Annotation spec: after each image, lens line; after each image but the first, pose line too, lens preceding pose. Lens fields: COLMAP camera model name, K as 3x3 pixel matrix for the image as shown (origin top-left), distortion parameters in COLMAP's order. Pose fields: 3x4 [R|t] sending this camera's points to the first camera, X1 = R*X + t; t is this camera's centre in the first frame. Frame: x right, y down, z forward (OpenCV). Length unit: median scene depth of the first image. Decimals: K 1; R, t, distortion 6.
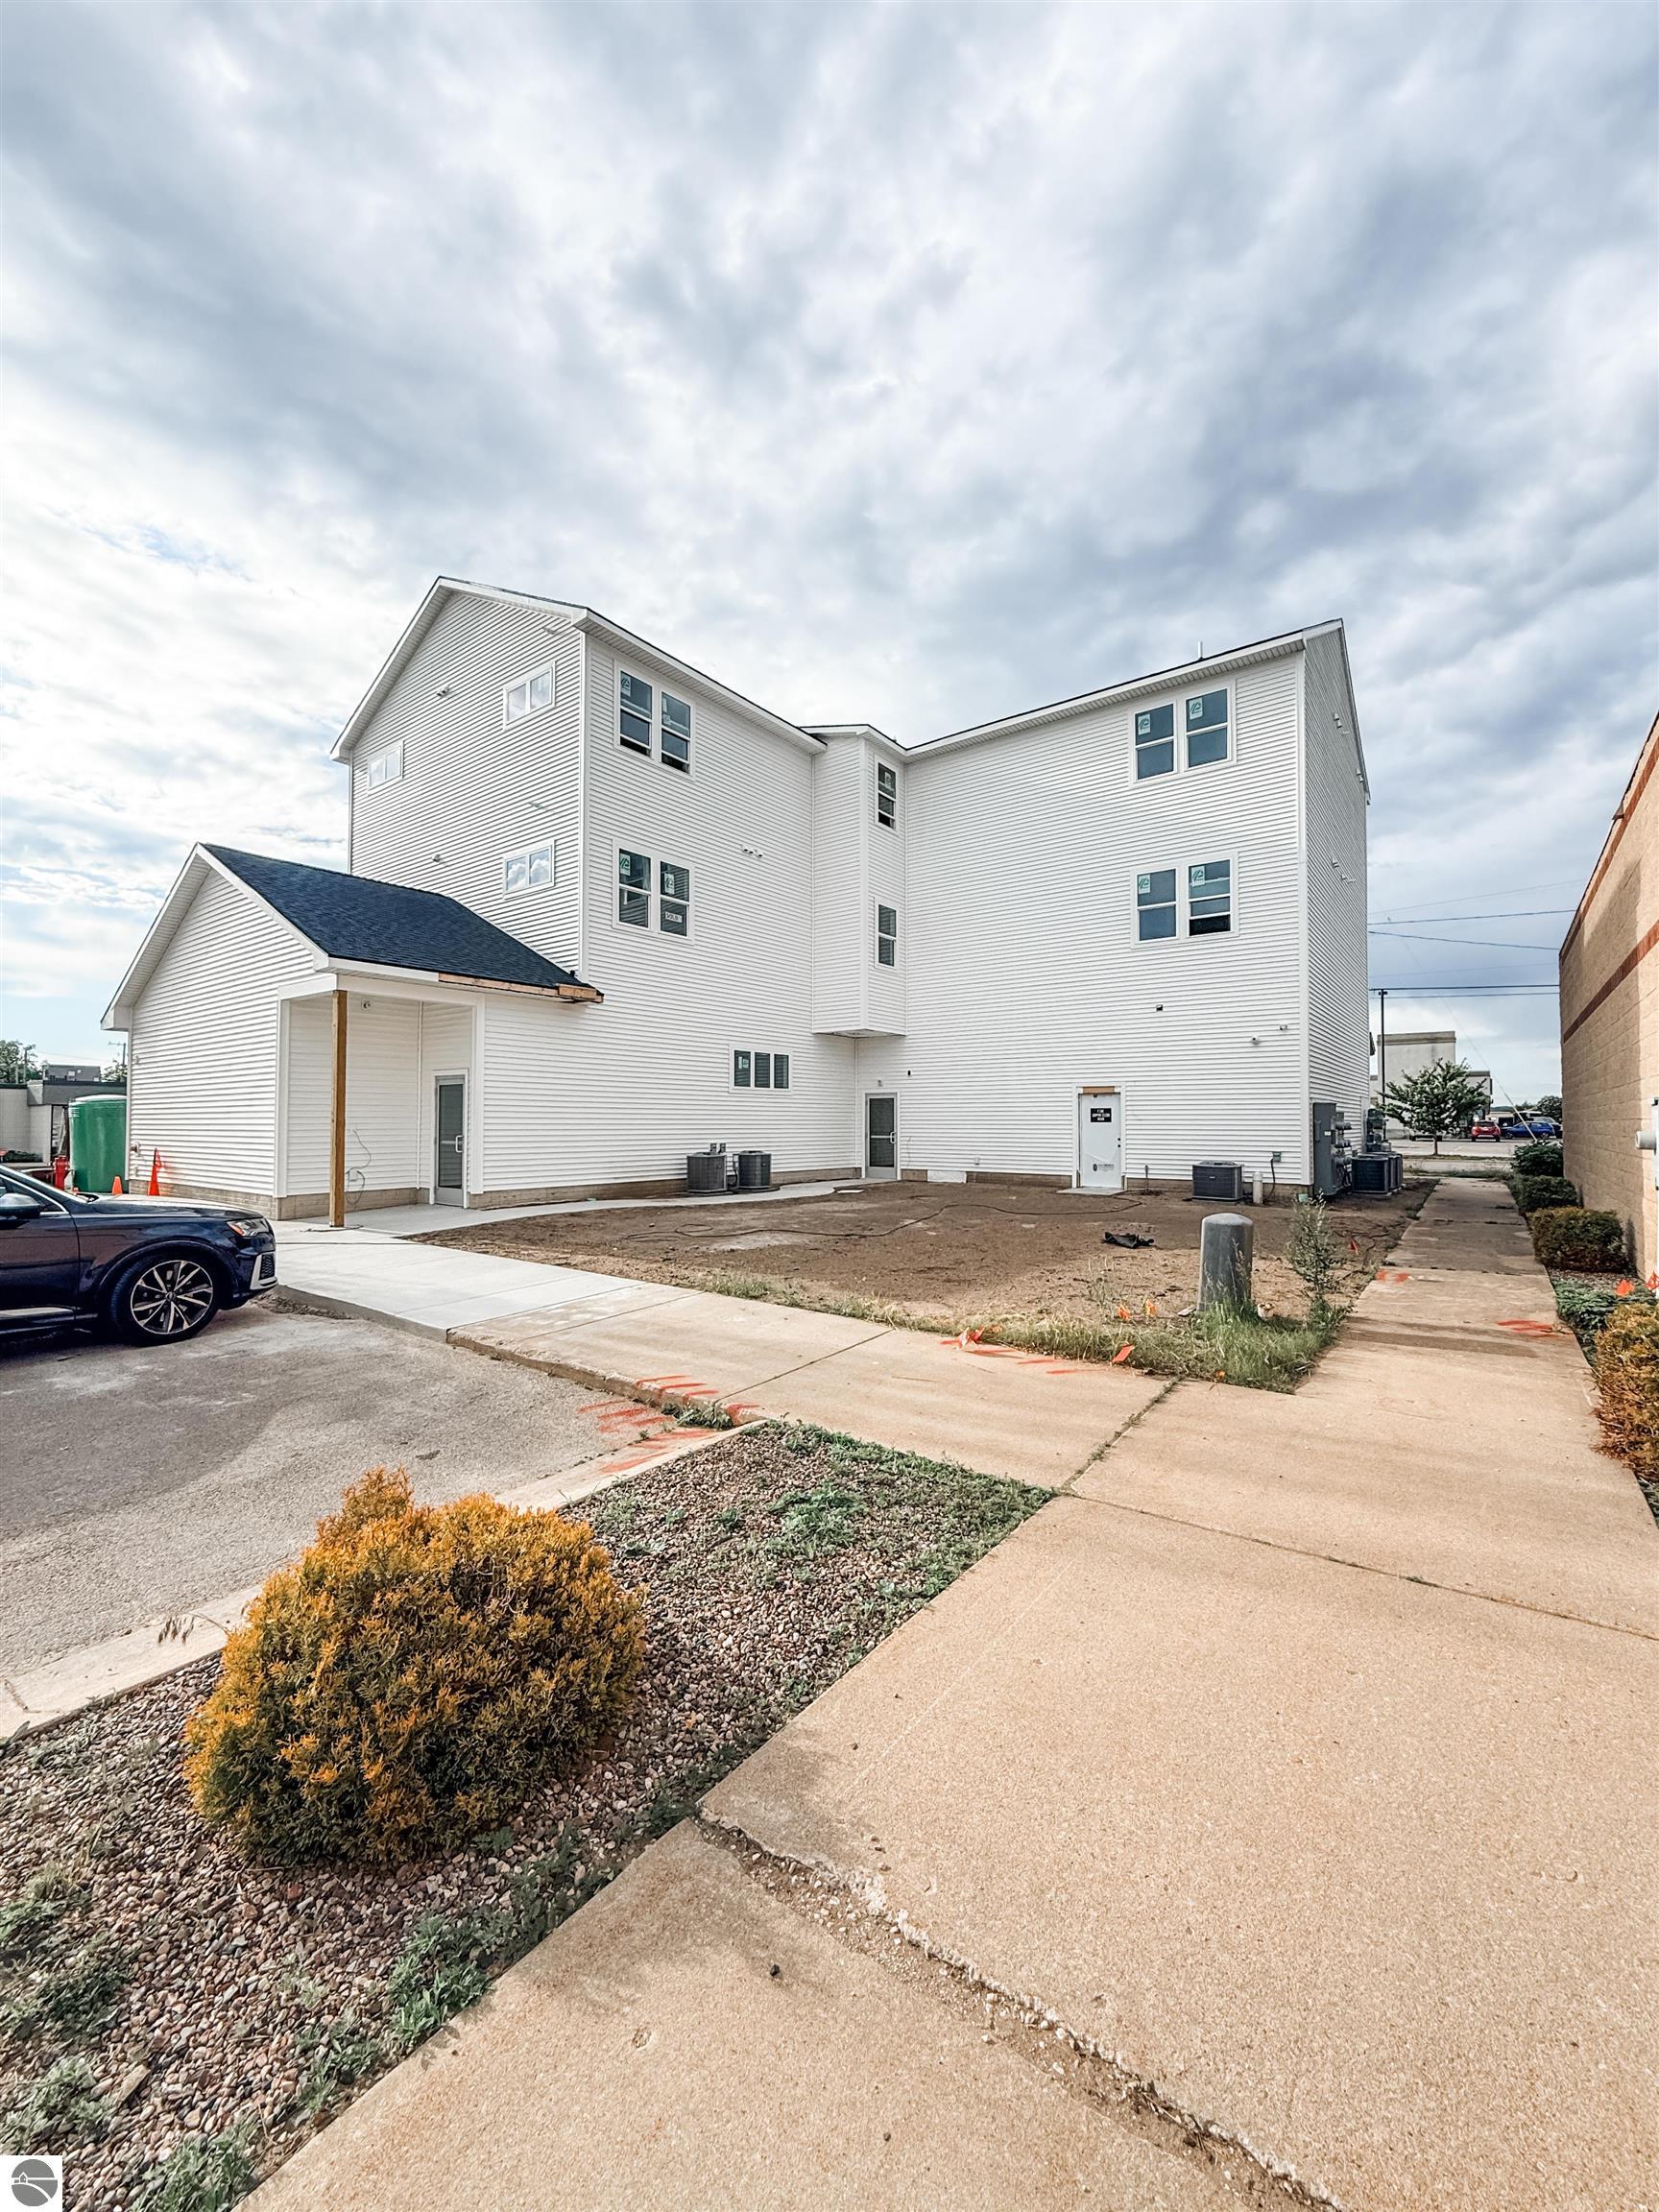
lens RADIAL K [[883.3, 0, 830.0], [0, 883.3, 1103.6], [0, 0, 1]] dist [0.000200, 0.000002]
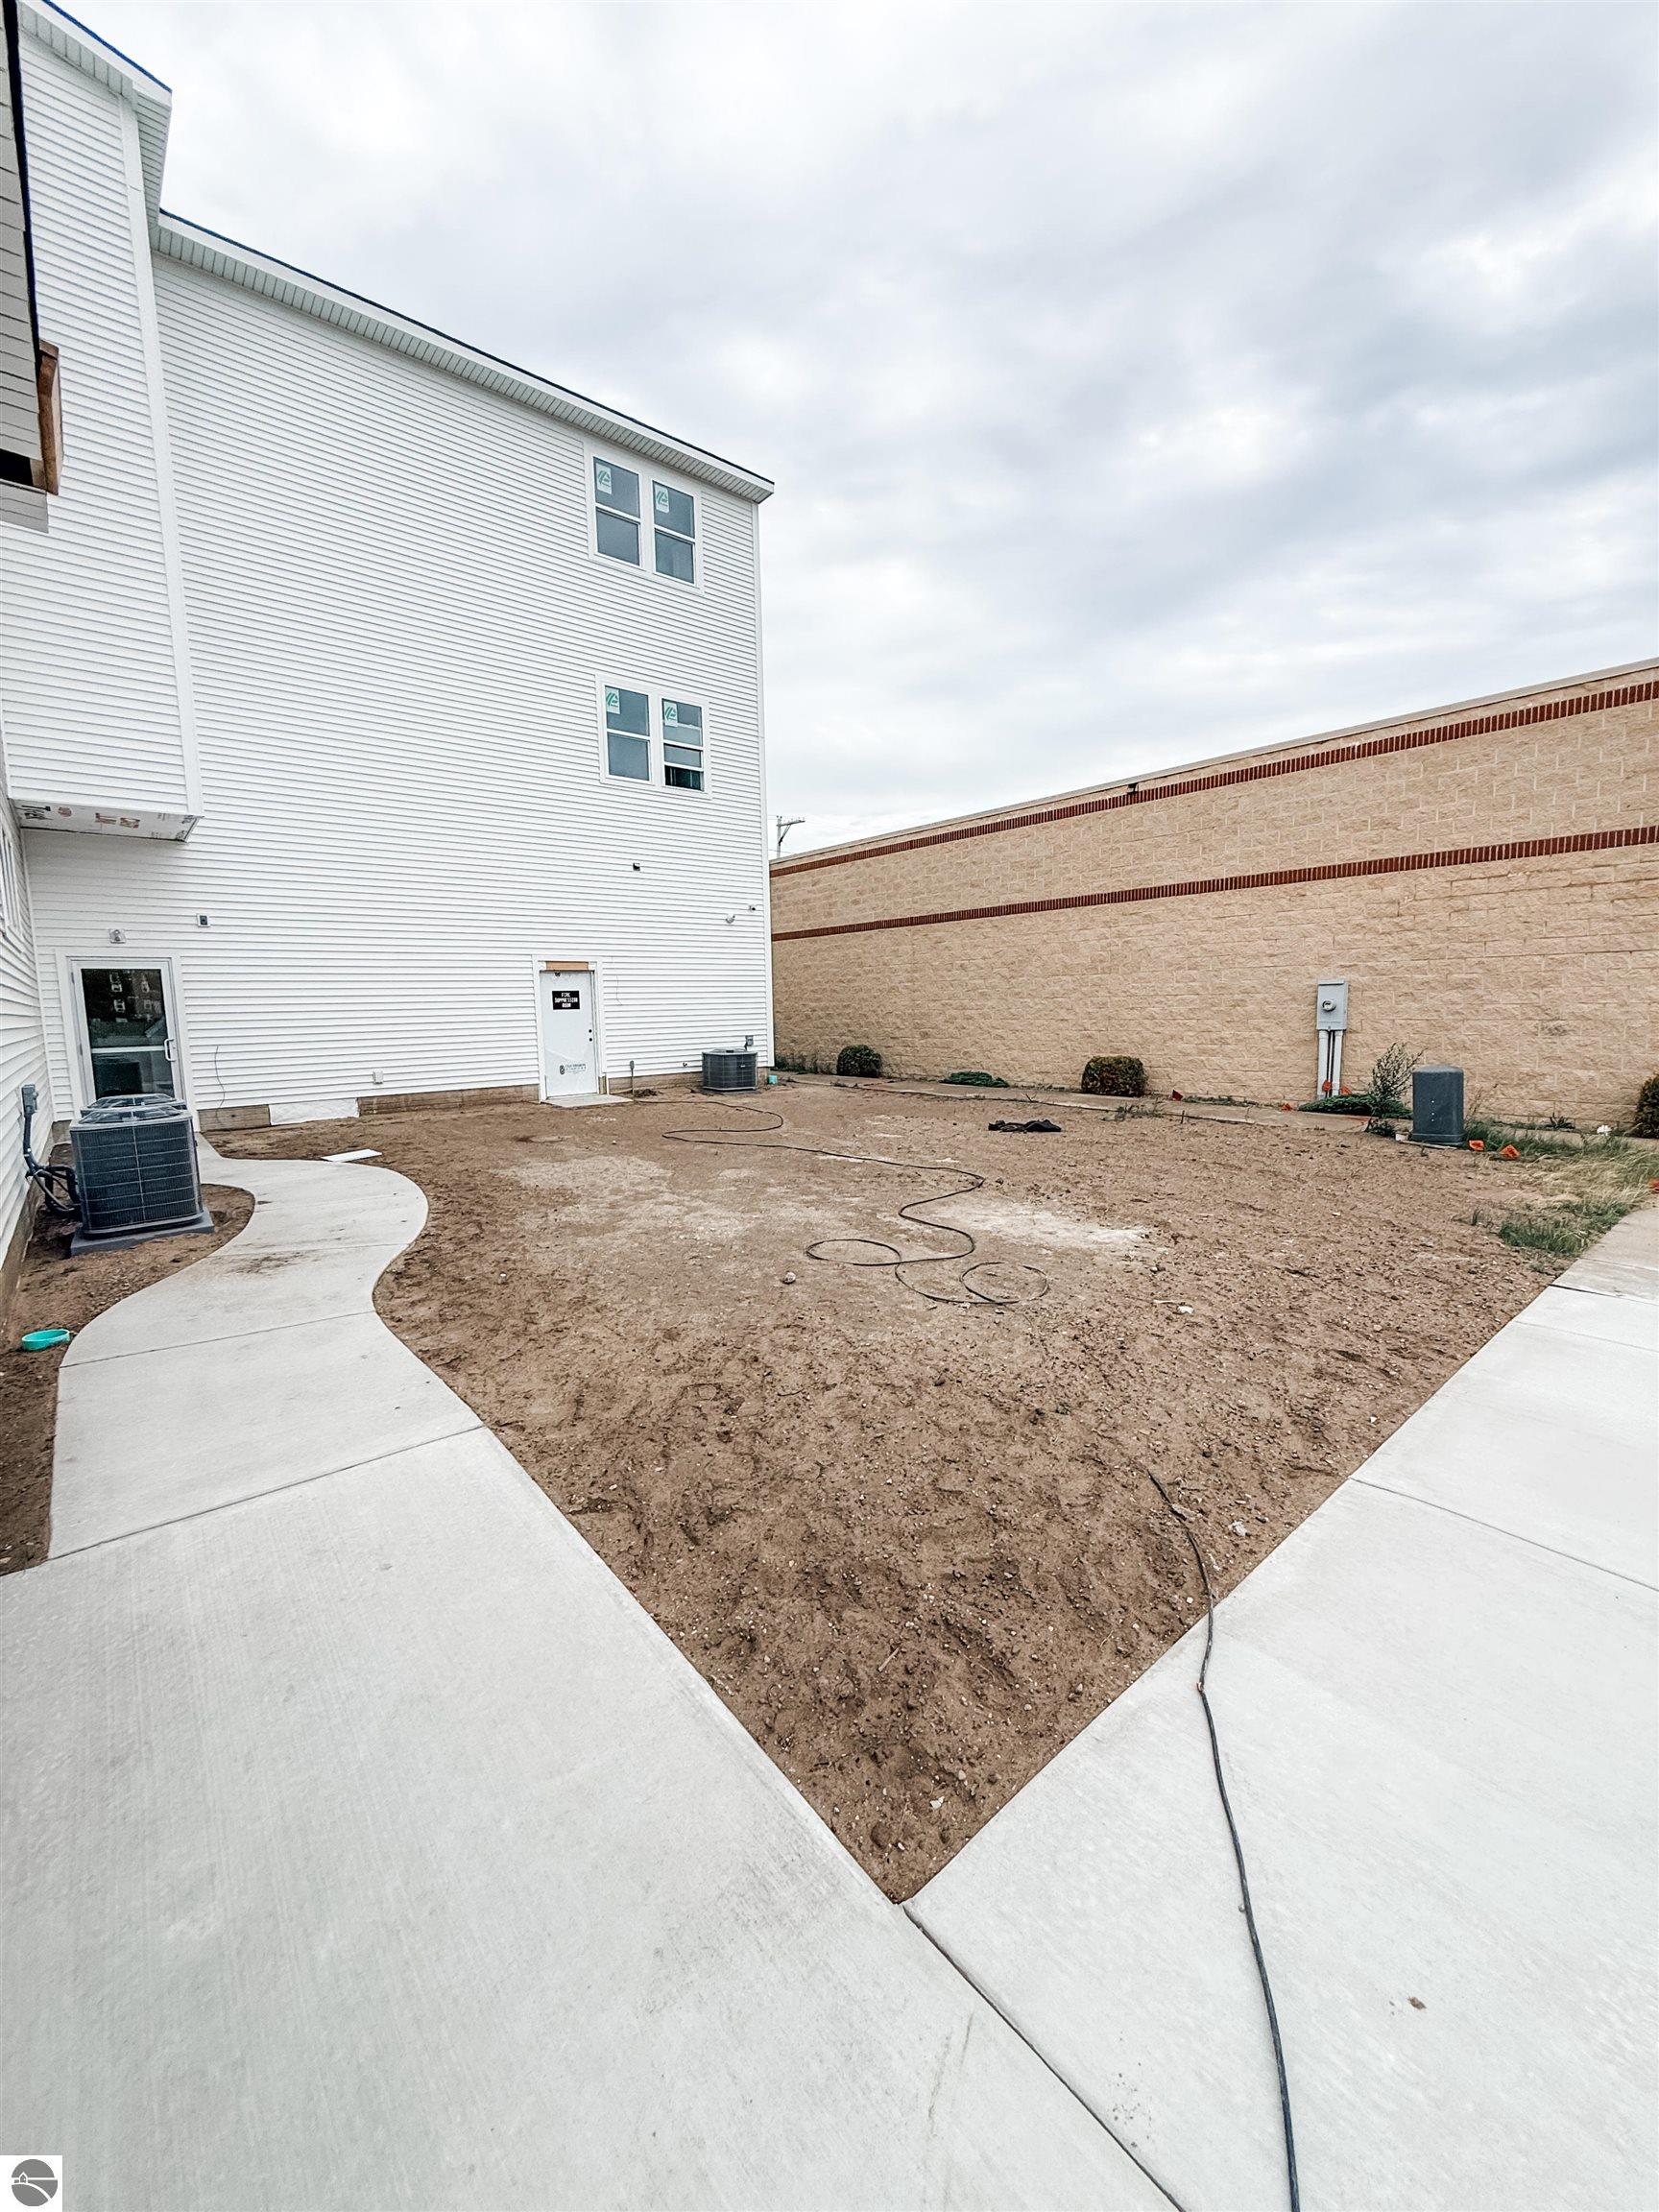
lens RADIAL K [[883.3, 0, 831.7], [0, 883.3, 1100.4], [0, 0, 1]] dist [0.000200, 0.000002]
pose [[0.220727, -0.114856, 0.968549, -0.393963], [0.000118, 0.993045, 0.117734, 0.009747], [-0.975336, -0.025873, 0.219206, 0.628972]]
